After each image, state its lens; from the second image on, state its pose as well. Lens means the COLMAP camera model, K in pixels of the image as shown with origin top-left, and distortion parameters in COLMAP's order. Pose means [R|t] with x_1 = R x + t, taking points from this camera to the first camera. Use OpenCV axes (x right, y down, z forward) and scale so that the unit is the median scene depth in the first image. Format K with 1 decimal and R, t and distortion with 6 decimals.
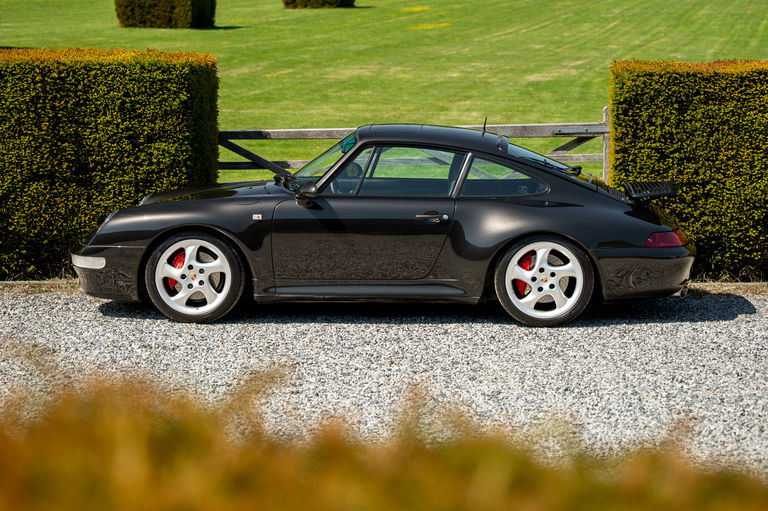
lens RADIAL K [[2303.3, 0, 384.0], [0, 2303.3, 255.5], [0, 0, 1]] dist [0.266200, 2.530007]
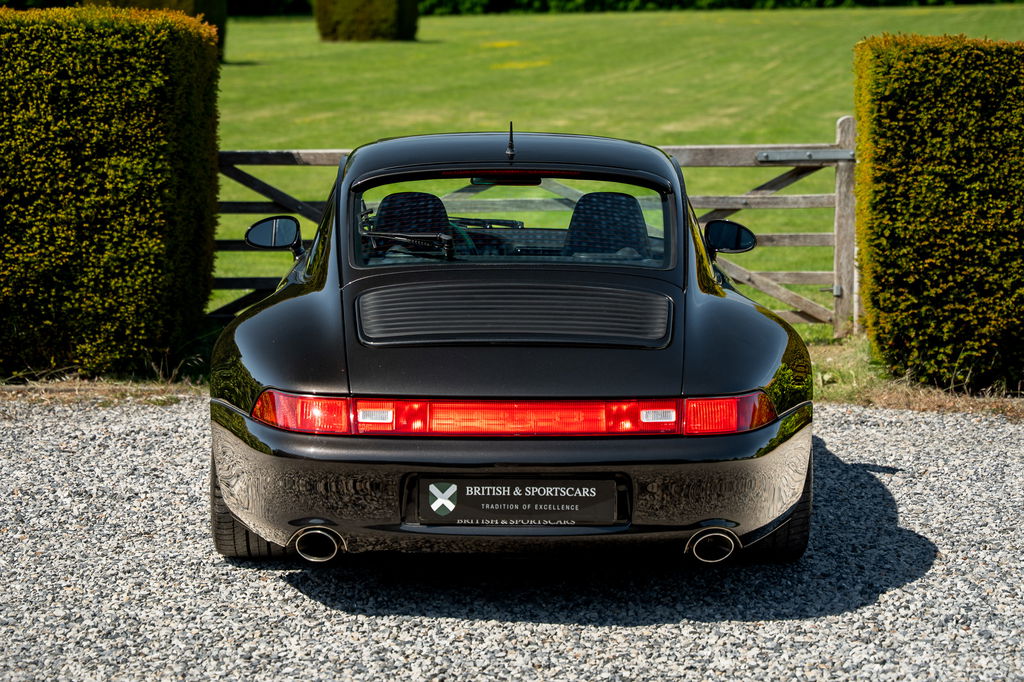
lens RADIAL K [[2840.7, 0, 492.9], [0, 2840.7, 346.6], [0, 0, 1]] dist [0.269800, 1.902786]
pose [[0.999771, 0.008713, 0.019570, -0.013837], [-0.008371, 0.999812, -0.017505, 0.012690], [-0.019719, 0.017337, 0.999655, 0.256169]]
